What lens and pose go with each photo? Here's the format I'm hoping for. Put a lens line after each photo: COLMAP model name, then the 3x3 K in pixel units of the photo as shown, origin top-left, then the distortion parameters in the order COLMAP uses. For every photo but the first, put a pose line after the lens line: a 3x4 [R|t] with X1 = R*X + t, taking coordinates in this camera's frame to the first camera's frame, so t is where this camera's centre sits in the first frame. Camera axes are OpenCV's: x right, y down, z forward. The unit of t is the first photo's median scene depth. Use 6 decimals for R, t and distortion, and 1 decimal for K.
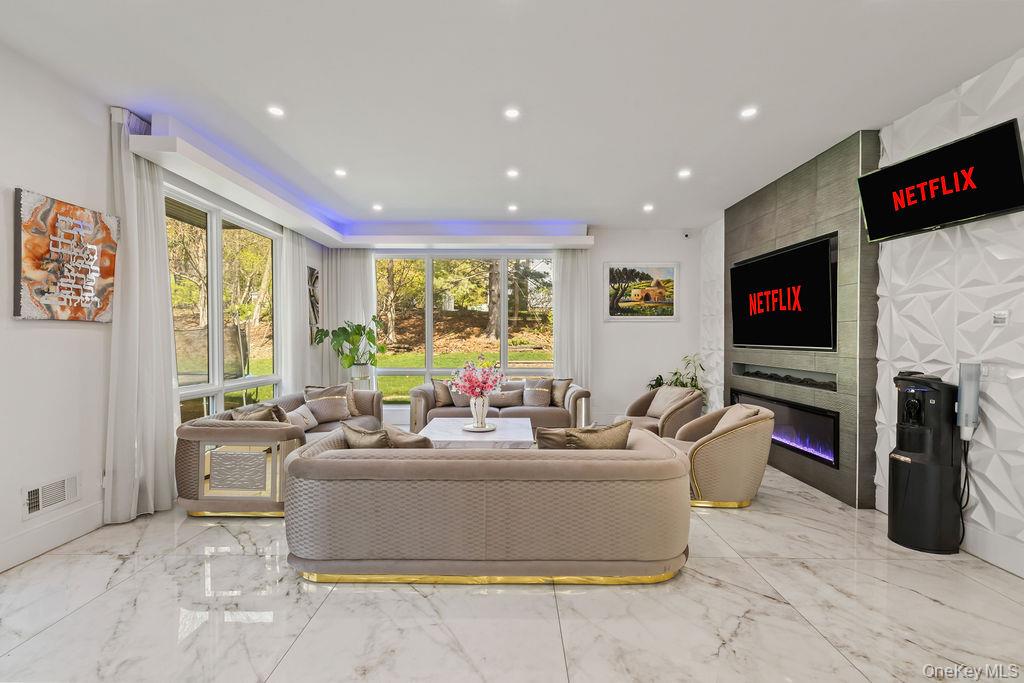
lens RADIAL K [[435.6, 0, 512.5], [0, 435.6, 345.4], [0, 0, 1]] dist [0.000095, 0.000205]
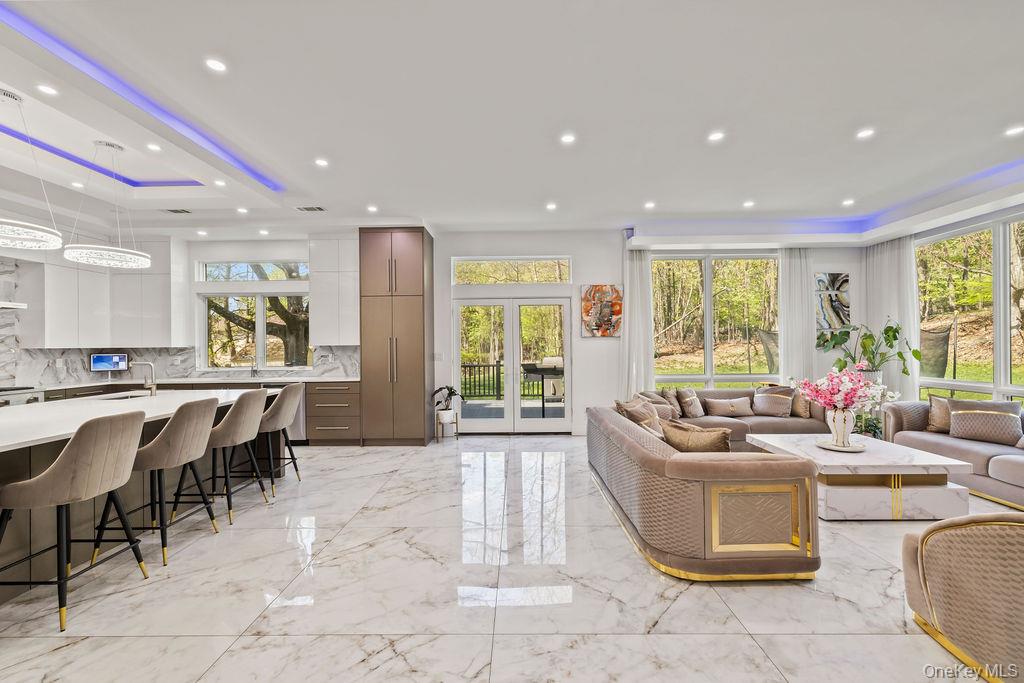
lens RADIAL K [[429.5, 0, 512.0], [0, 429.5, 341.5], [0, 0, 1]] dist [0.001167, 0.000231]
pose [[-0.009147, -0.010415, -0.999904, 0.576654], [-0.008759, 0.999908, -0.010335, -0.002282], [0.999920, 0.008663, -0.009238, 0.267420]]
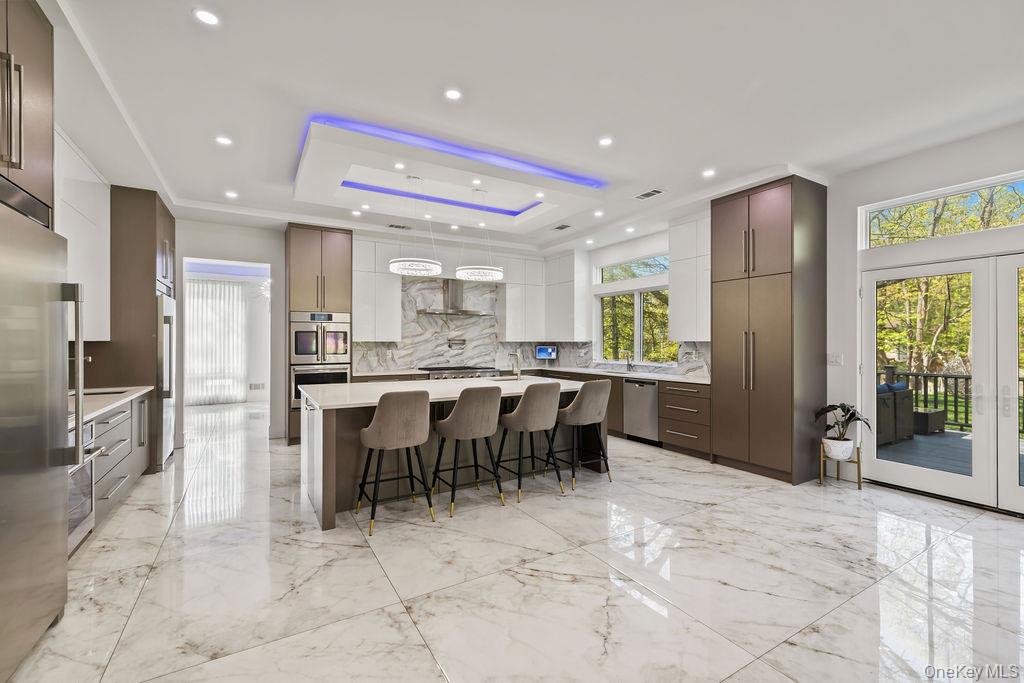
lens RADIAL K [[435.5, 0, 514.7], [0, 435.5, 339.8], [0, 0, 1]] dist [0.001899, 0.000197]
pose [[-0.855967, -0.006547, -0.516989, 0.352600], [-0.013116, 0.999873, 0.009054, -0.006472], [0.516864, 0.014530, -0.855944, 0.426888]]
